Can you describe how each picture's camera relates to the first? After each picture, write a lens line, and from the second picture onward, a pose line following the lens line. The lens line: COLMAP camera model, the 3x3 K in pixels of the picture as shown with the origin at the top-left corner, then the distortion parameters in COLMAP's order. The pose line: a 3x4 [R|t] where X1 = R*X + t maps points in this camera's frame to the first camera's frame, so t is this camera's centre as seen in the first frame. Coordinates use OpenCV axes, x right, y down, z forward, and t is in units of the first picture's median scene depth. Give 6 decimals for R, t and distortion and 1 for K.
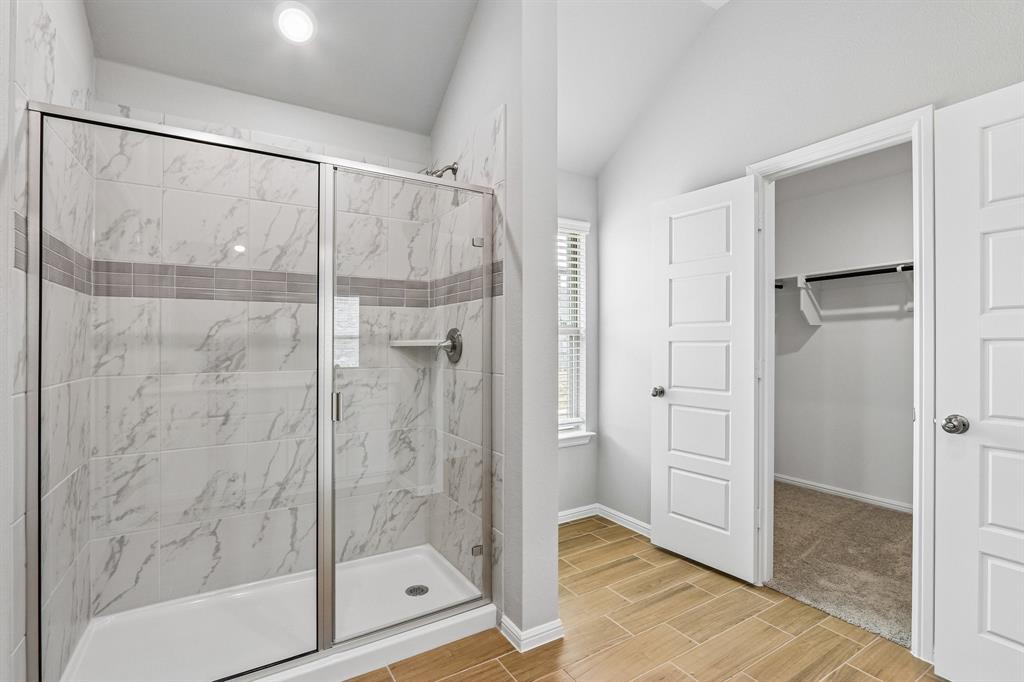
lens RADIAL K [[471.8, 0, 518.1], [0, 471.8, 340.6], [0, 0, 1]] dist [-0.014272, 0.002271]
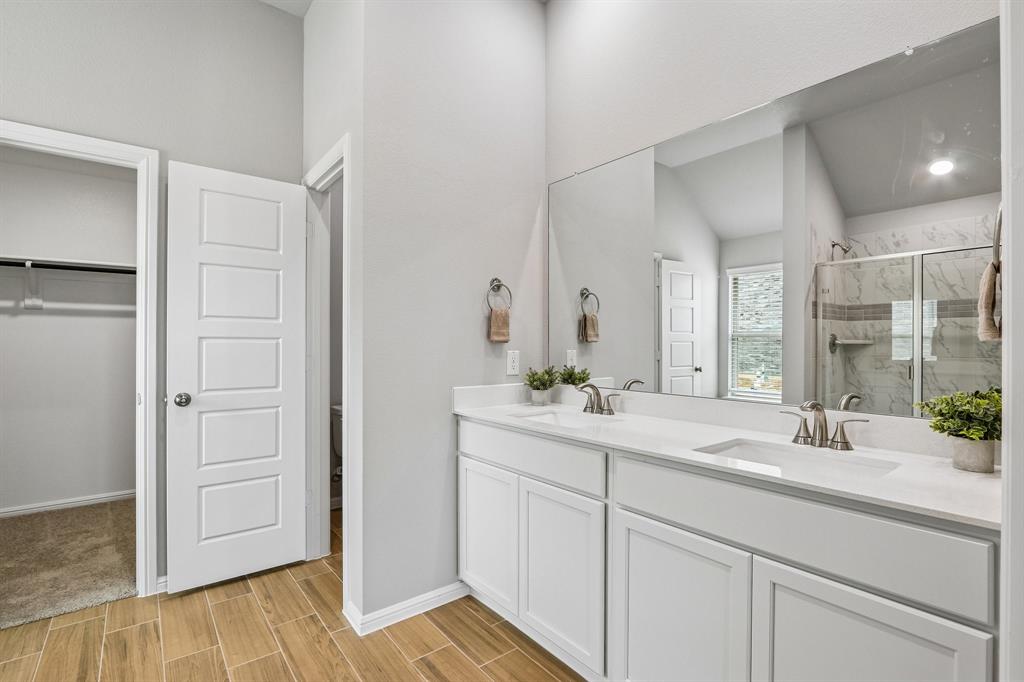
lens RADIAL K [[471.8, 0, 512.1], [0, 471.8, 340.6], [0, 0, 1]] dist [-0.014272, 0.002271]
pose [[-0.104564, 0.009728, 0.994471, -0.381473], [-0.008714, 0.999905, -0.010697, 0.010914], [-0.994480, -0.009785, -0.104470, 0.143043]]
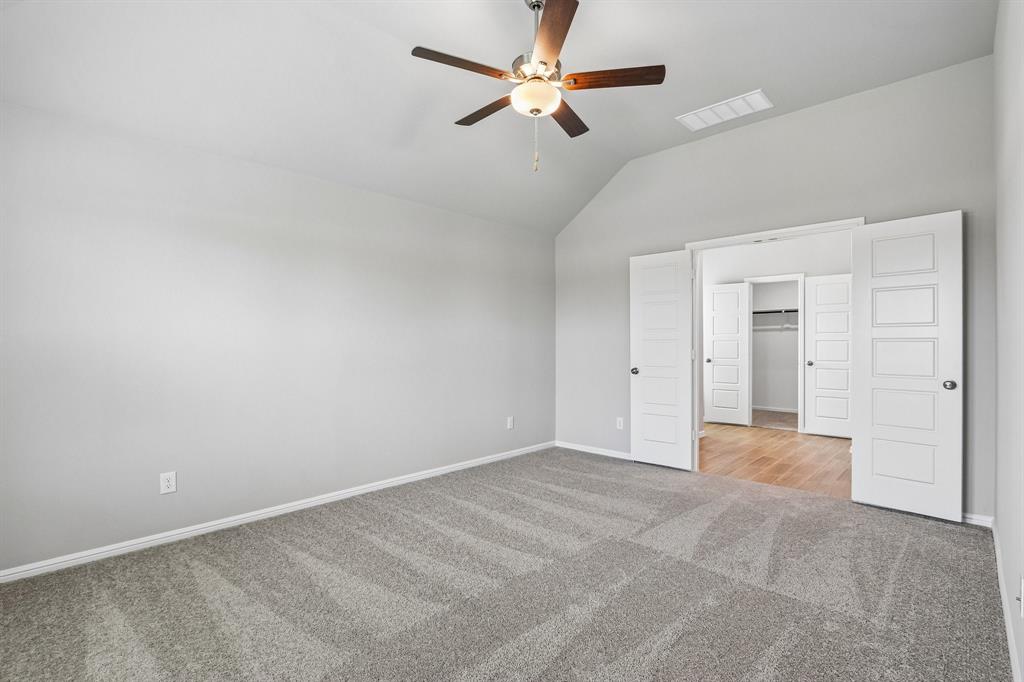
lens RADIAL K [[471.8, 0, 512.0], [0, 471.8, 343.0], [0, 0, 1]] dist [-0.014272, 0.002271]
pose [[0.971923, 0.003002, 0.235278, -1.689504], [-0.004662, 0.999968, 0.006500, 0.003056], [-0.235251, -0.007414, 0.971906, -1.558746]]
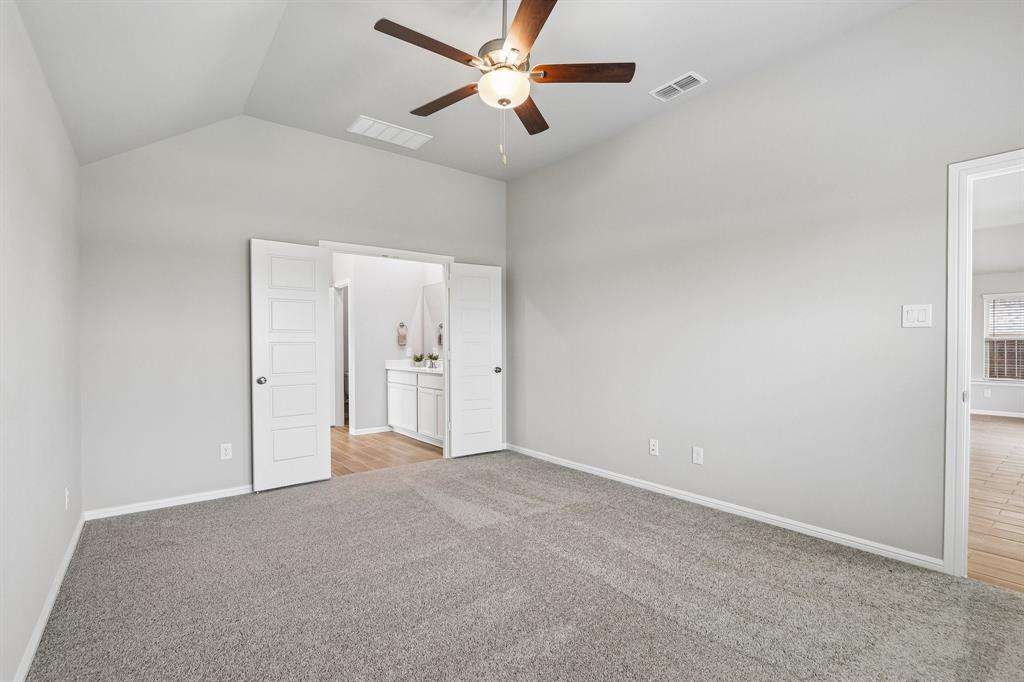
lens RADIAL K [[471.8, 0, 512.5], [0, 471.8, 349.1], [0, 0, 1]] dist [-0.014272, 0.002271]
pose [[-0.091209, -0.005163, 0.995818, -2.454853], [-0.003476, 0.999982, 0.004866, 0.013630], [-0.995826, -0.003018, -0.091225, -0.375811]]
